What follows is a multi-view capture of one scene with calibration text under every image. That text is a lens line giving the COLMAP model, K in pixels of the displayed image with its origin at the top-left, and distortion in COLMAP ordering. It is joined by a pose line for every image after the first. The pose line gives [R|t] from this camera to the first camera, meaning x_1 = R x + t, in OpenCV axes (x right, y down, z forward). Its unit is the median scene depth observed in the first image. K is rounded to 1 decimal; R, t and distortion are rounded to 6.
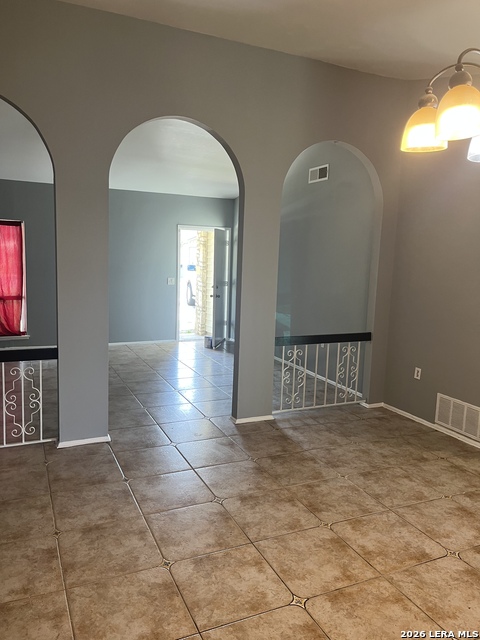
lens RADIAL K [[486.7, 0, 241.1], [0, 486.7, 318.5], [0, 0, 1]] dist [0.029487, -0.026673]
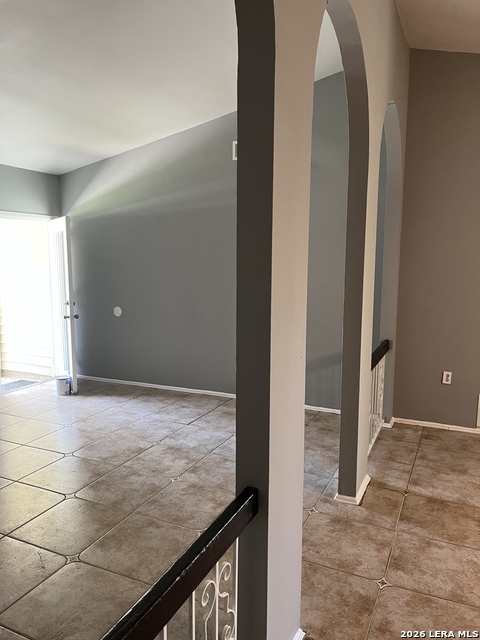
lens RADIAL K [[486.7, 0, 237.6], [0, 486.7, 321.4], [0, 0, 1]] dist [0.029487, -0.026673]
pose [[0.767427, -0.121531, 0.629513, -0.558782], [0.110399, 0.992253, 0.056976, -0.097367], [-0.631560, 0.025773, 0.774898, 0.596026]]
